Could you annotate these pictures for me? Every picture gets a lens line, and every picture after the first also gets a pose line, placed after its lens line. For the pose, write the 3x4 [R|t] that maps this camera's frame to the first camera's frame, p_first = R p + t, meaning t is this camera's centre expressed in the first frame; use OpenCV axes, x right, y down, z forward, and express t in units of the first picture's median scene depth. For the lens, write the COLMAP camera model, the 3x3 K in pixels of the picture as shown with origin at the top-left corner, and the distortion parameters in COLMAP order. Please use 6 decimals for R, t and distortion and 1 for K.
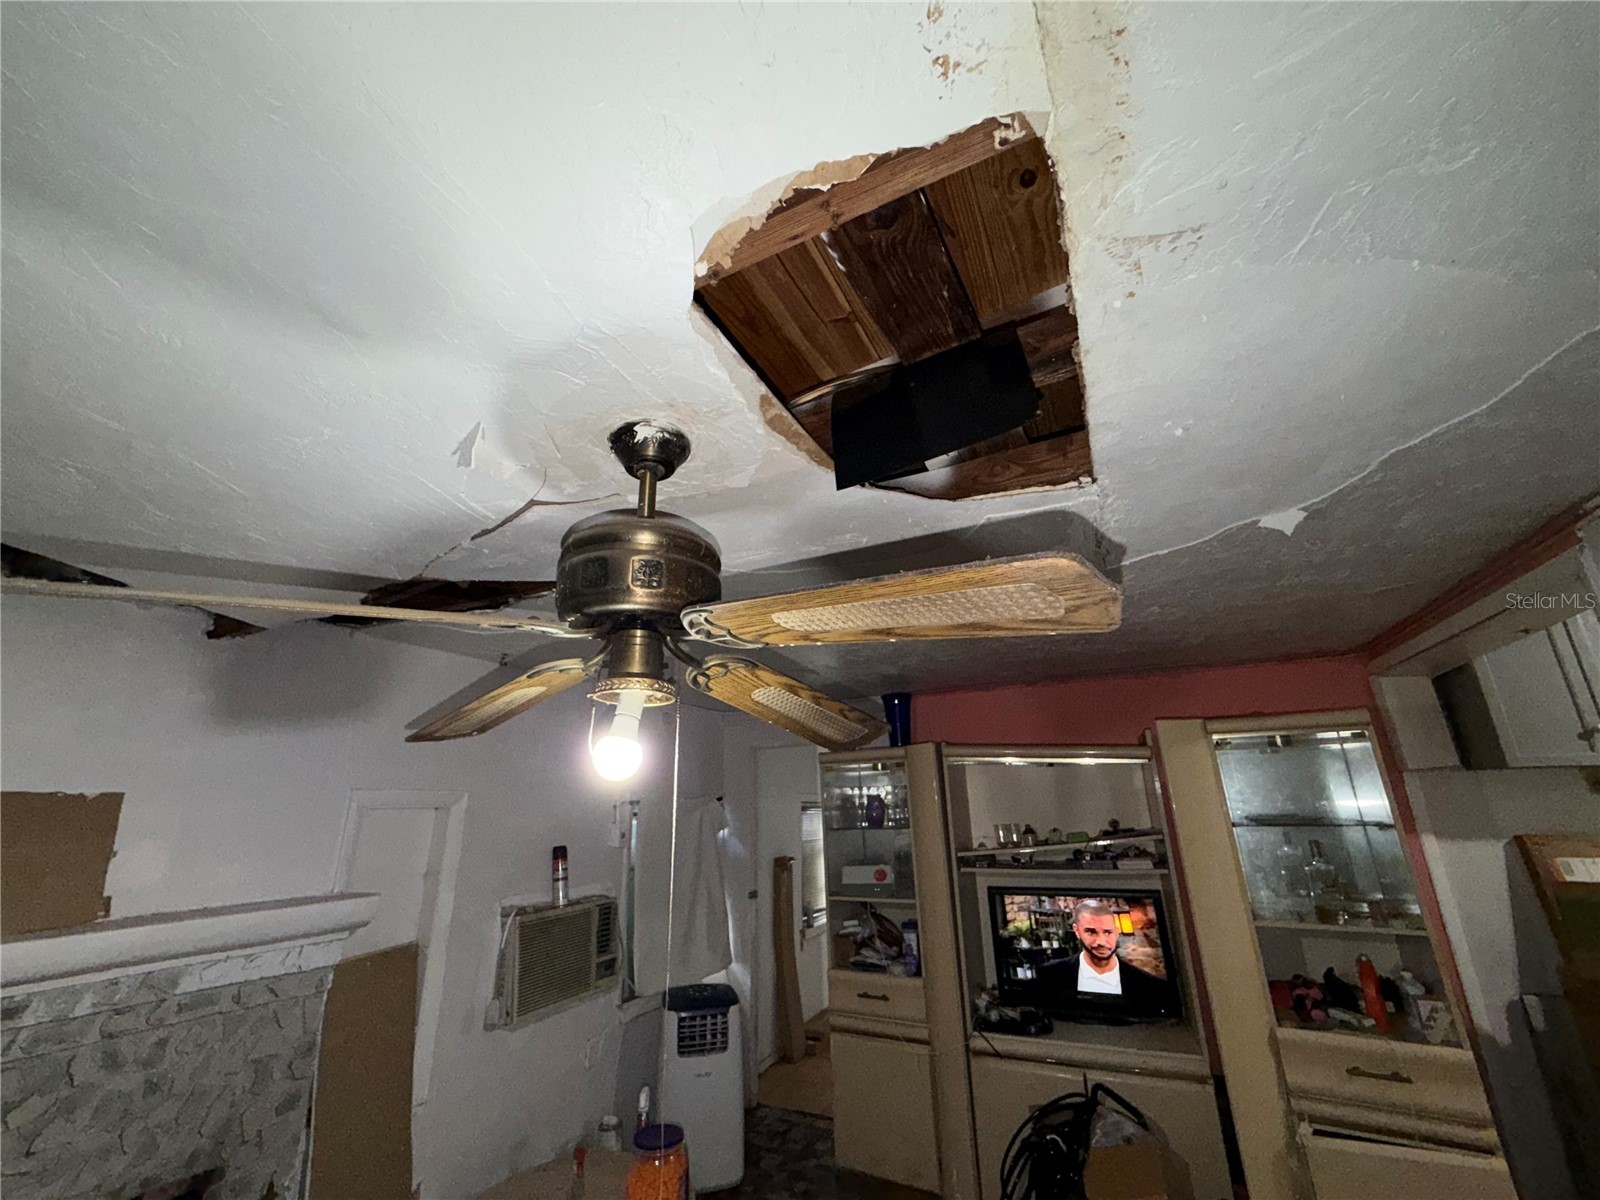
lens RADIAL K [[634.8, 0, 794.9], [0, 634.8, 597.4], [0, 0, 1]] dist [-0.002516, 0.000278]
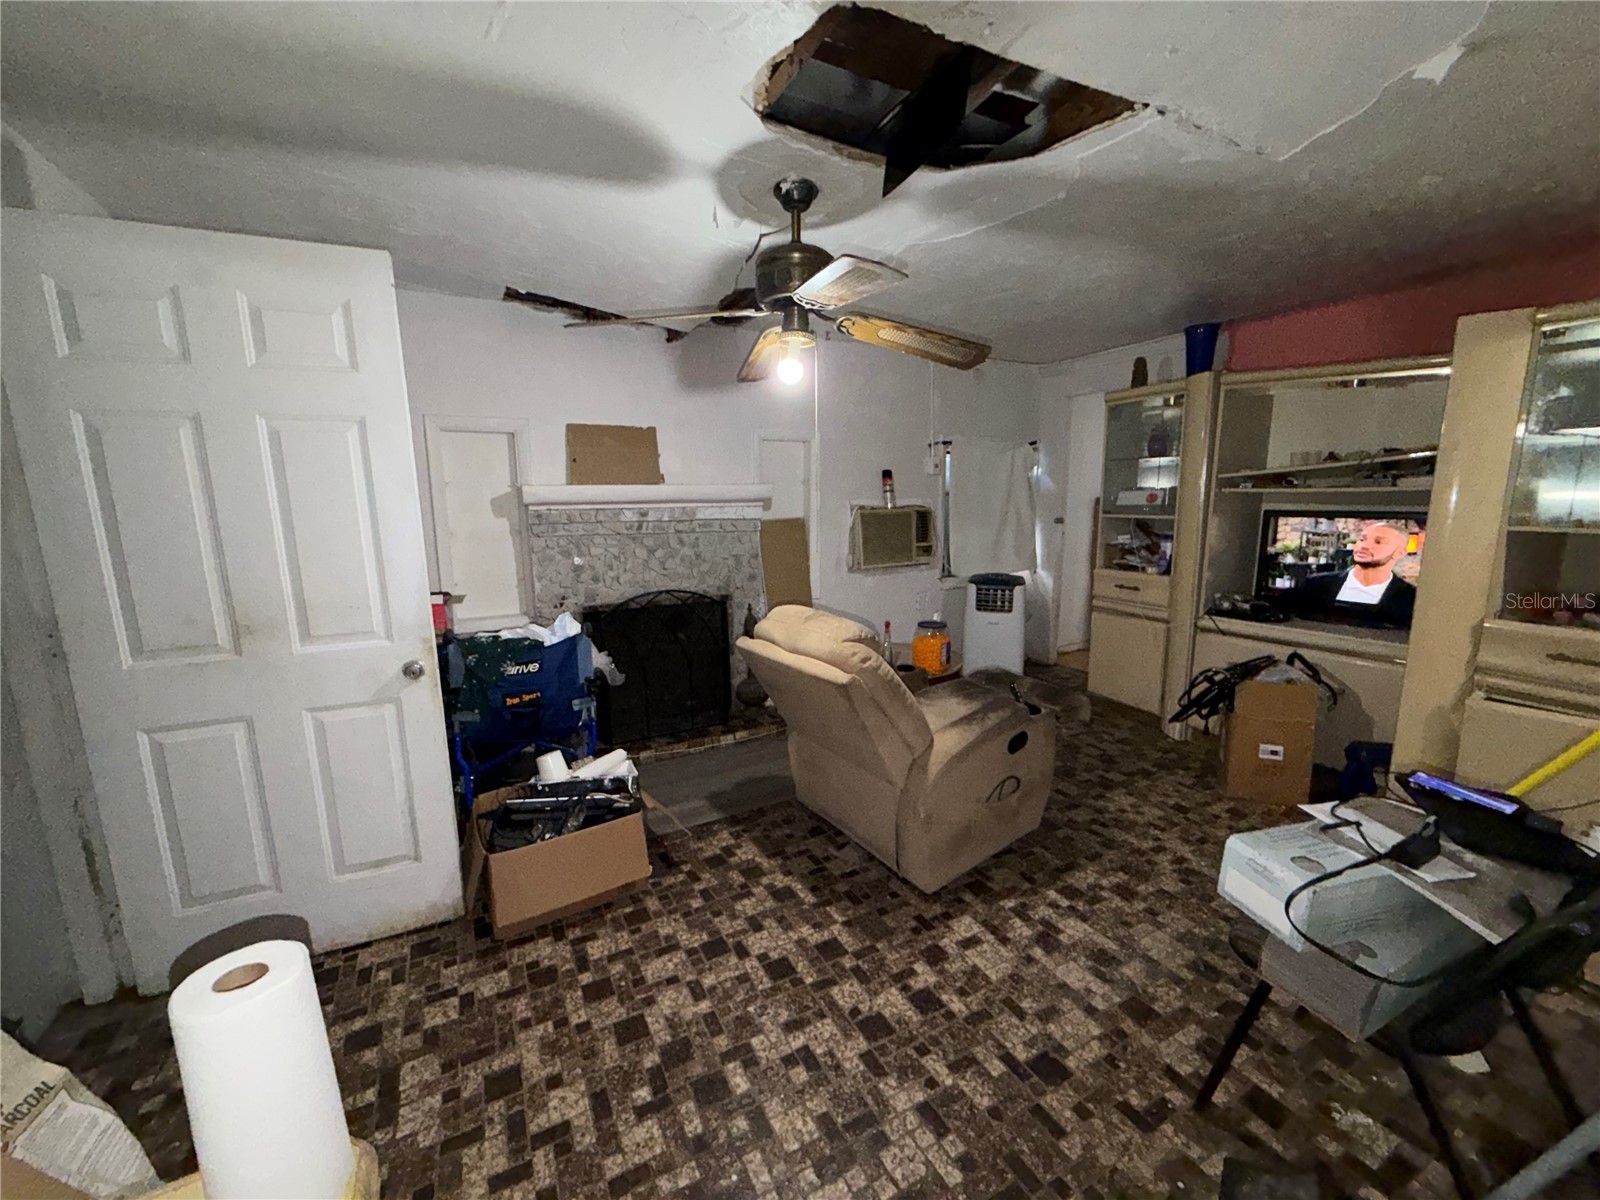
lens RADIAL K [[634.8, 0, 794.9], [0, 634.8, 597.4], [0, 0, 1]] dist [-0.002516, 0.000278]
pose [[0.813895, 0.110219, -0.570462, 0.305046], [0.174563, 0.890091, 0.421030, 0.008118], [0.554169, -0.442256, 0.705200, -0.249440]]
